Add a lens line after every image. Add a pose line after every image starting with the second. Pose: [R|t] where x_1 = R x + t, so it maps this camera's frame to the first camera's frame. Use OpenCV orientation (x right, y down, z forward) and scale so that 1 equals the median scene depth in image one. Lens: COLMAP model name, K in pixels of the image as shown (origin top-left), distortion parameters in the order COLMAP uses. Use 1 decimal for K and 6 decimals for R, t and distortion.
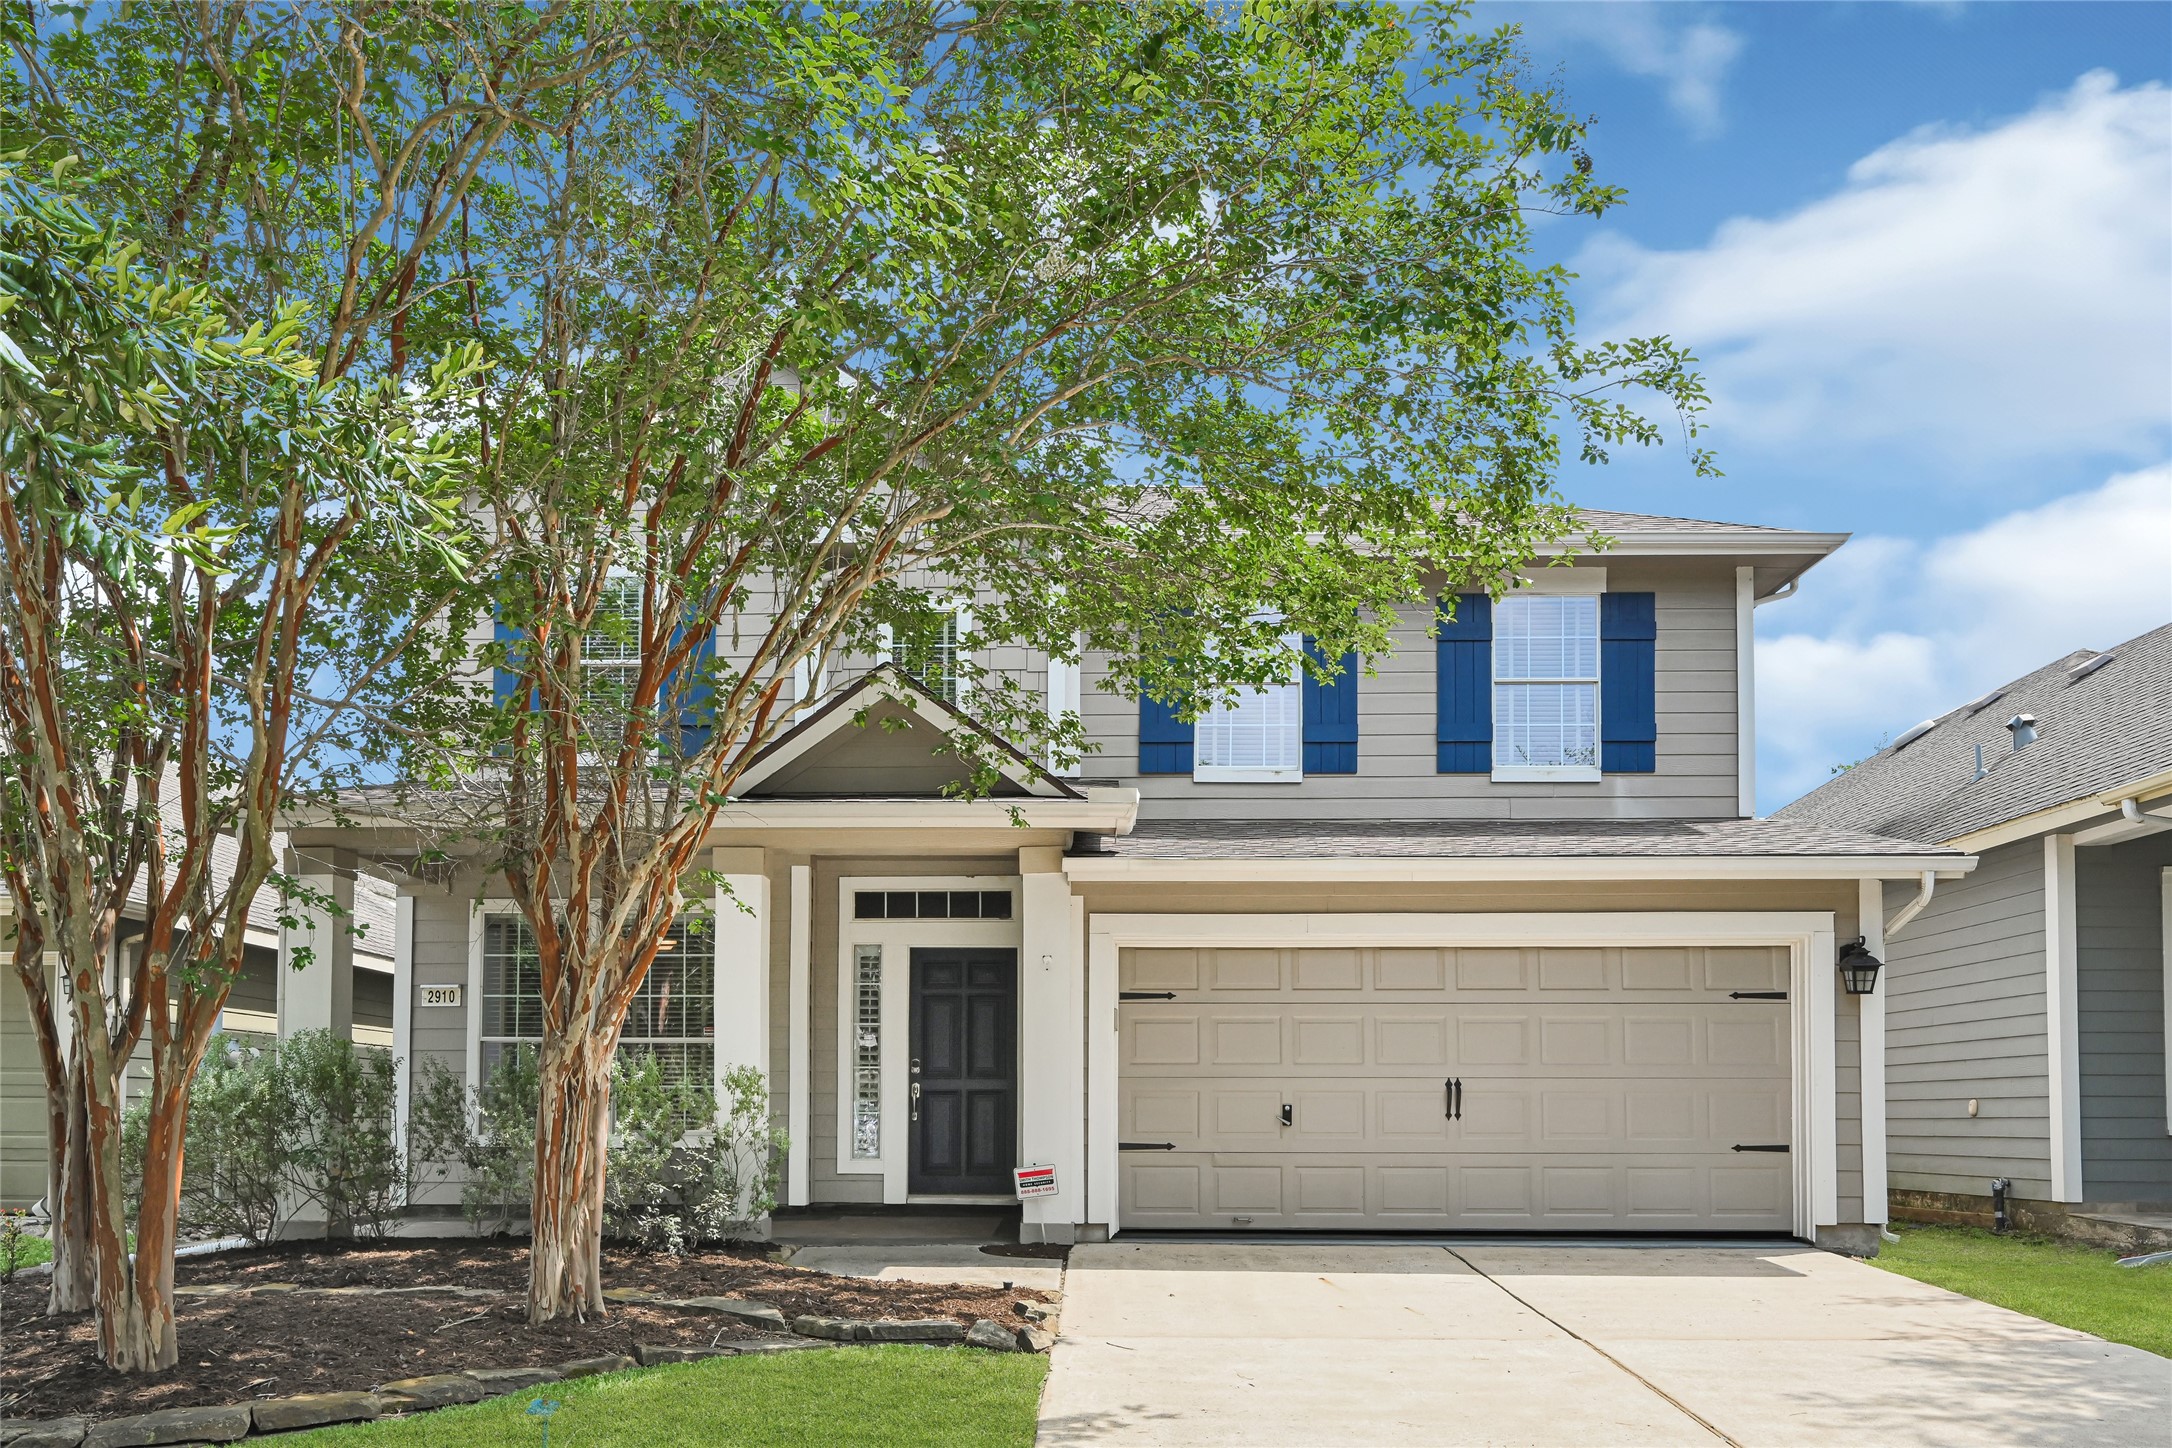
lens RADIAL K [[1584.0, 0, 1082.9], [0, 1584.0, 755.0], [0, 0, 1]] dist [0.007871, 0.002370]
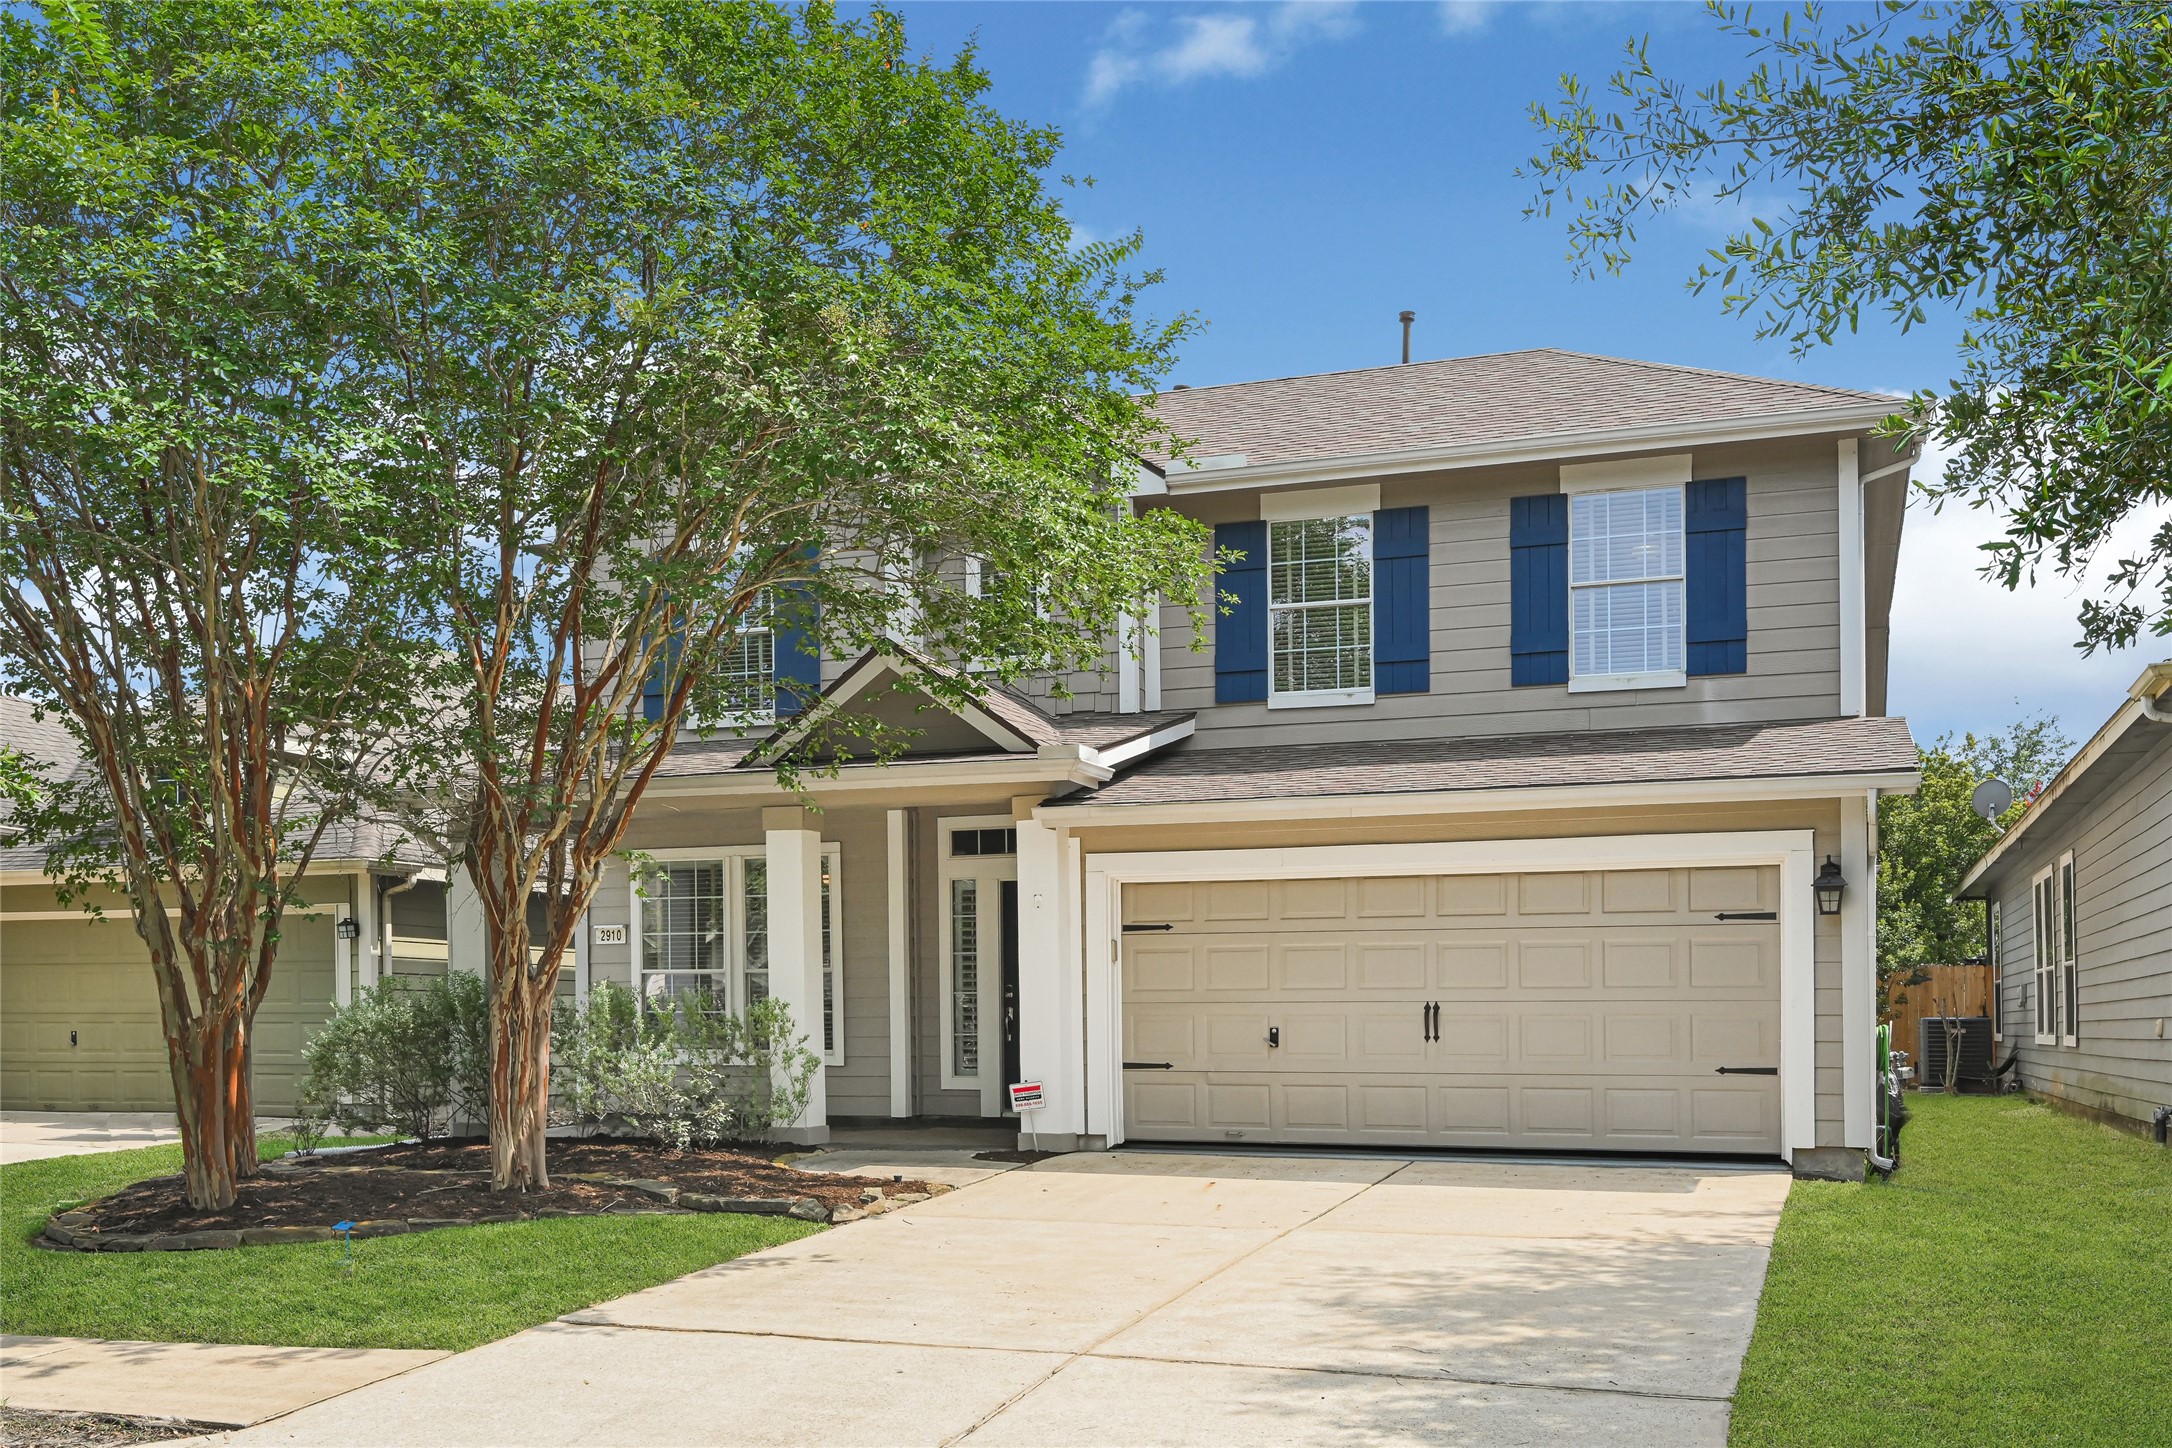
lens RADIAL K [[1943.1, 0, 1086.0], [0, 1943.1, 724.0], [0, 0, 1]] dist [0.035764, 0.004624]
pose [[0.947996, -0.051426, -0.314099, 0.427227], [0.072766, 0.995742, 0.056591, -0.063724], [0.309851, -0.076504, 0.947702, -0.254154]]
